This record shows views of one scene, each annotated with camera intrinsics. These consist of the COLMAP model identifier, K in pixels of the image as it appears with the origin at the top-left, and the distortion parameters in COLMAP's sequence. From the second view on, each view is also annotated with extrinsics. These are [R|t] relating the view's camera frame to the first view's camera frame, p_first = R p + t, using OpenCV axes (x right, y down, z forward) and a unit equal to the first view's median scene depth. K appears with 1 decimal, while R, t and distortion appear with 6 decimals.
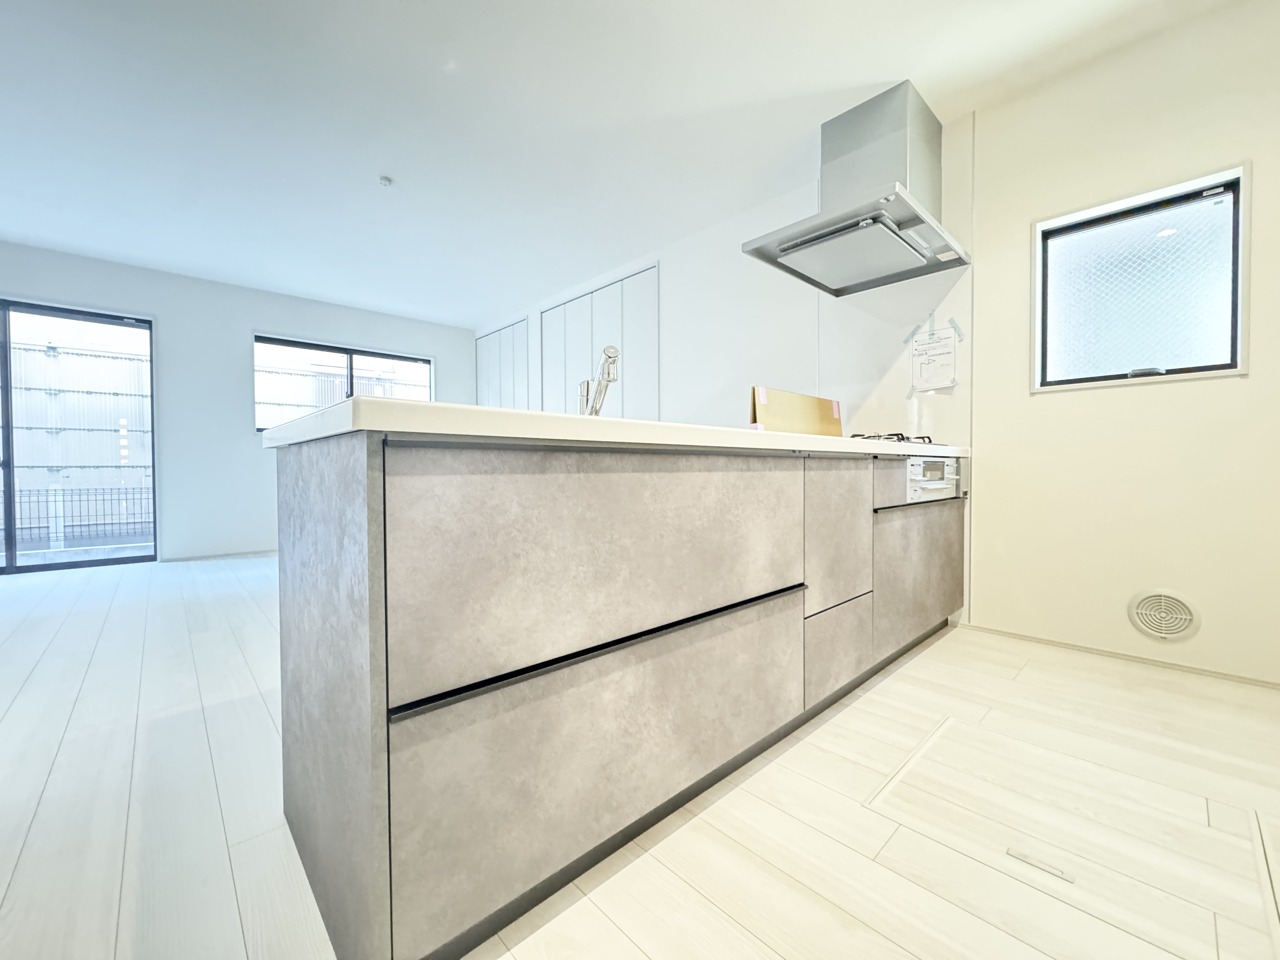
lens RADIAL K [[509.3, 0, 637.3], [0, 509.3, 479.1], [0, 0, 1]] dist [-0.004735, 0.000840]
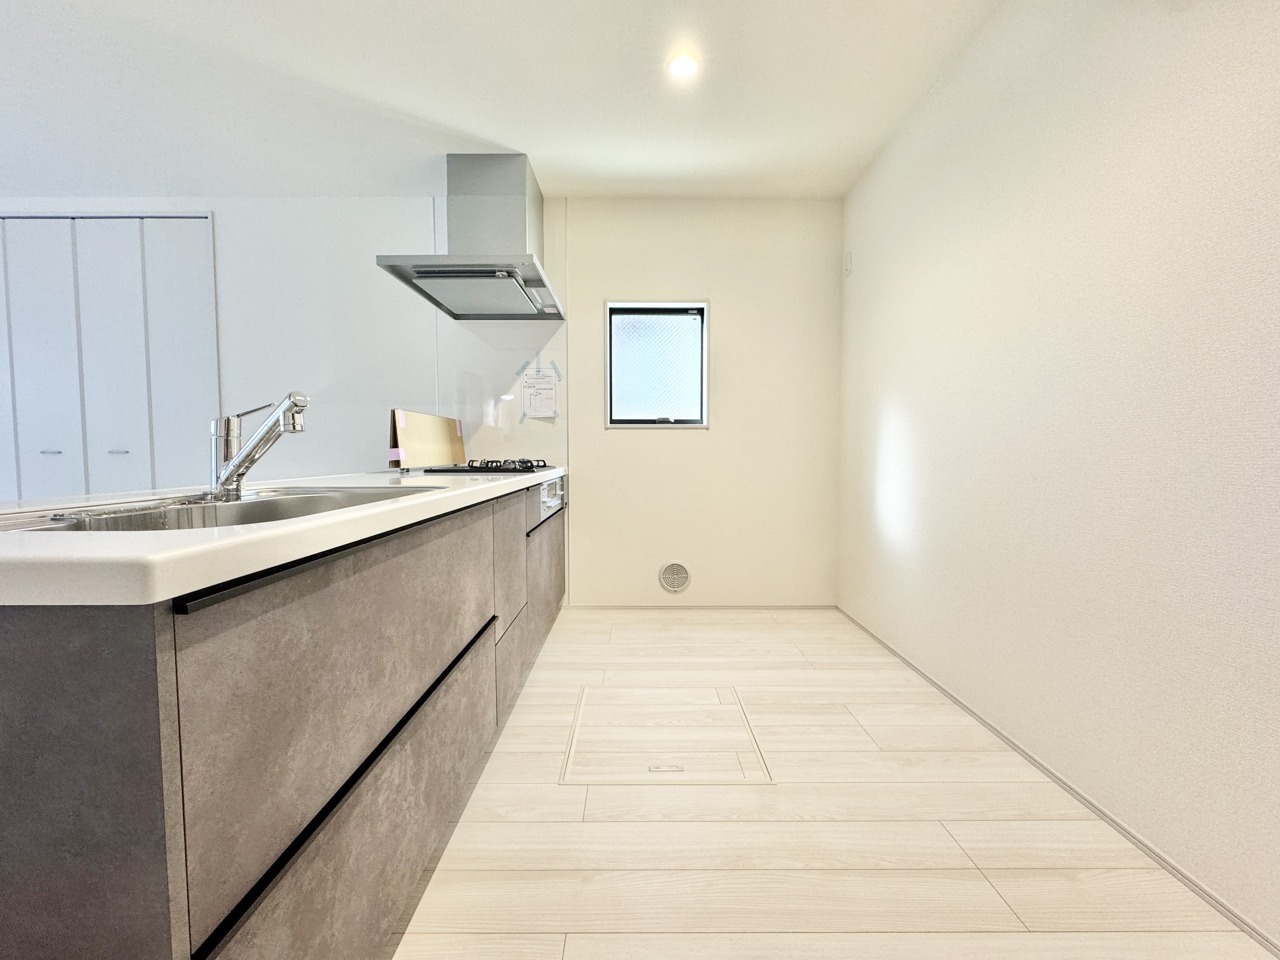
lens RADIAL K [[509.3, 0, 640.8], [0, 509.3, 481.0], [0, 0, 1]] dist [-0.004735, 0.000840]
pose [[0.682228, -0.034744, 0.730313, -0.180568], [0.011797, 0.999263, 0.036519, -0.087682], [-0.731044, -0.016298, 0.682136, 0.003781]]
